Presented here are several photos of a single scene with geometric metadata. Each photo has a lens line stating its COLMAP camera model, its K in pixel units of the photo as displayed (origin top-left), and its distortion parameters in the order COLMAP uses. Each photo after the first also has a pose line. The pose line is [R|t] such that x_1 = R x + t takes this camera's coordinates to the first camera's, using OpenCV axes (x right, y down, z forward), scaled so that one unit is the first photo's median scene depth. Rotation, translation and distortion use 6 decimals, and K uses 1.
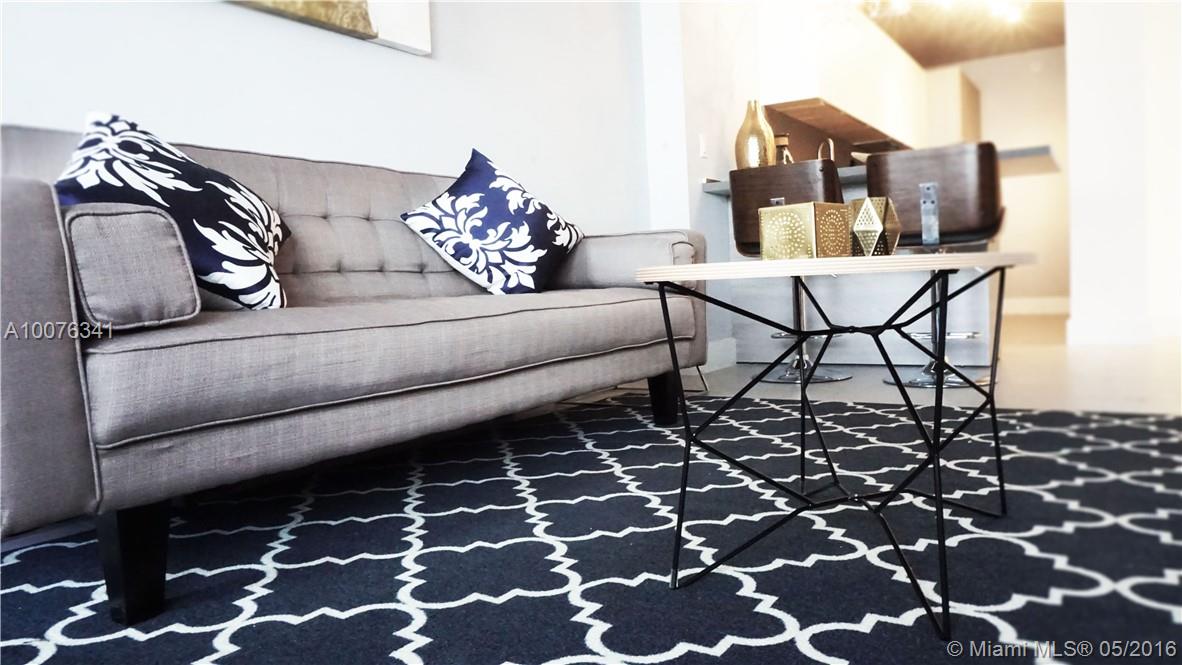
lens RADIAL K [[805.9, 0, 593.5], [0, 805.9, 338.6], [0, 0, 1]] dist [-0.059155, 0.032867]
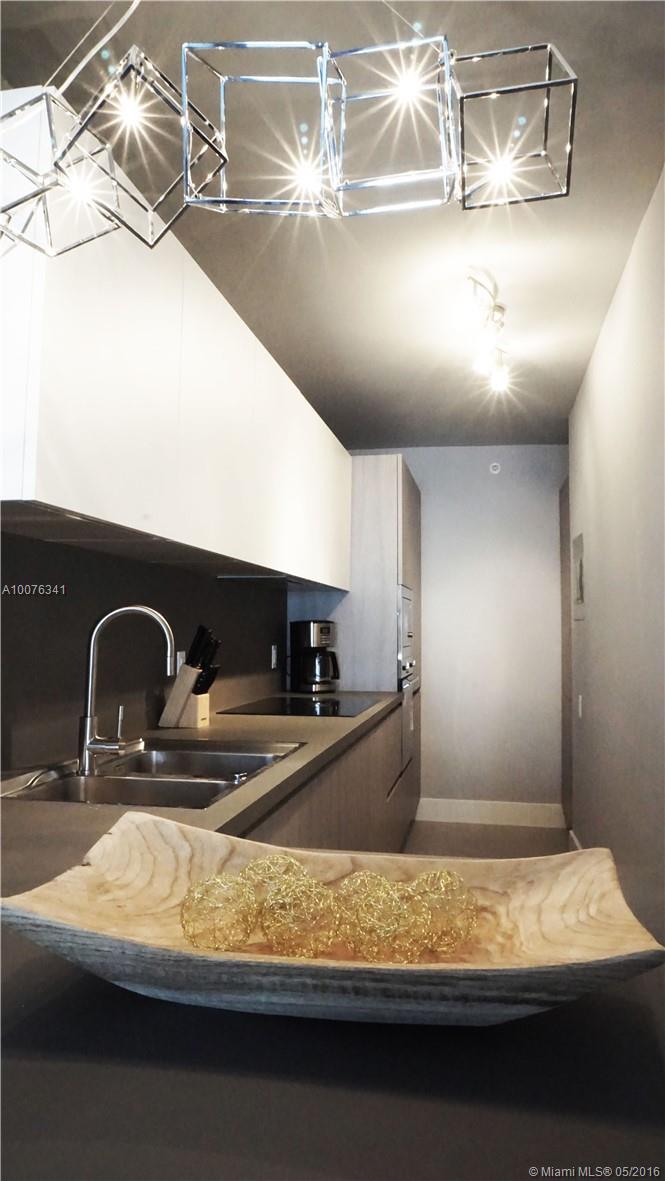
lens RADIAL K [[805.2, 0, 332.5], [0, 805.2, 590.5], [0, 0, 1]] dist [-0.059155, 0.032867]
pose [[0.921248, 0.069954, 0.382633, 0.565330], [-0.021816, 0.991439, -0.128733, -0.487893], [-0.388362, 0.110247, 0.914888, 1.447234]]
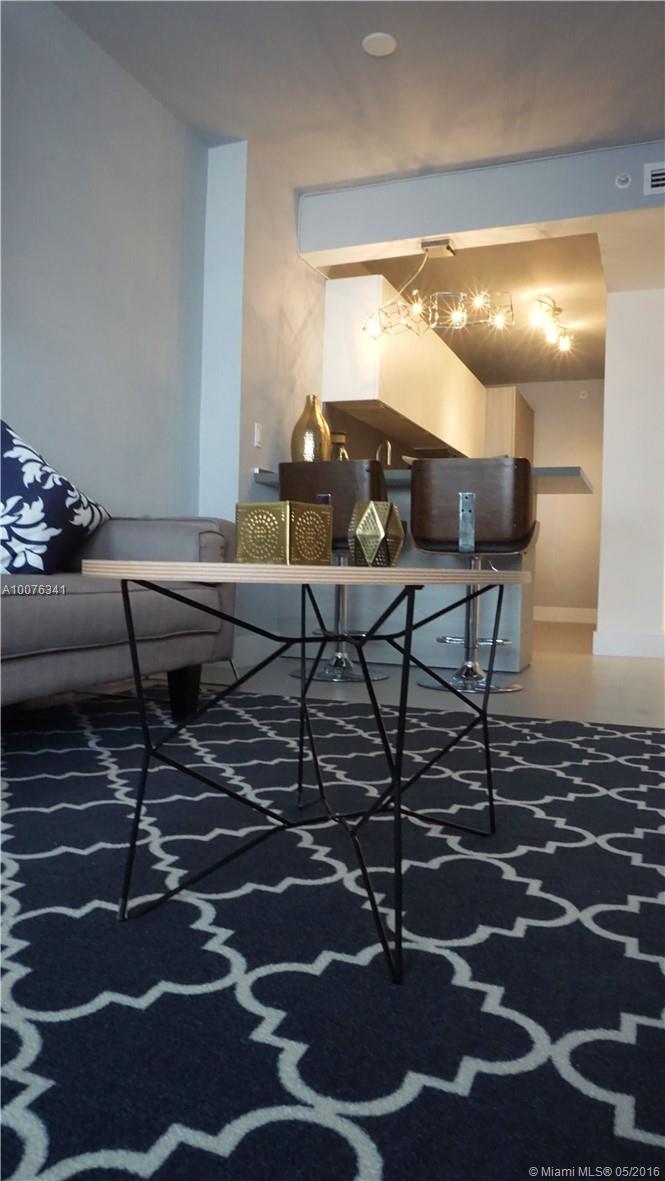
lens RADIAL K [[805.2, 0, 332.5], [0, 805.2, 590.5], [0, 0, 1]] dist [-0.059155, 0.032867]
pose [[0.976992, 0.062766, 0.203830, 0.064834], [-0.053802, 0.997337, -0.049230, -0.011384], [-0.206378, 0.037131, 0.977768, 0.038730]]
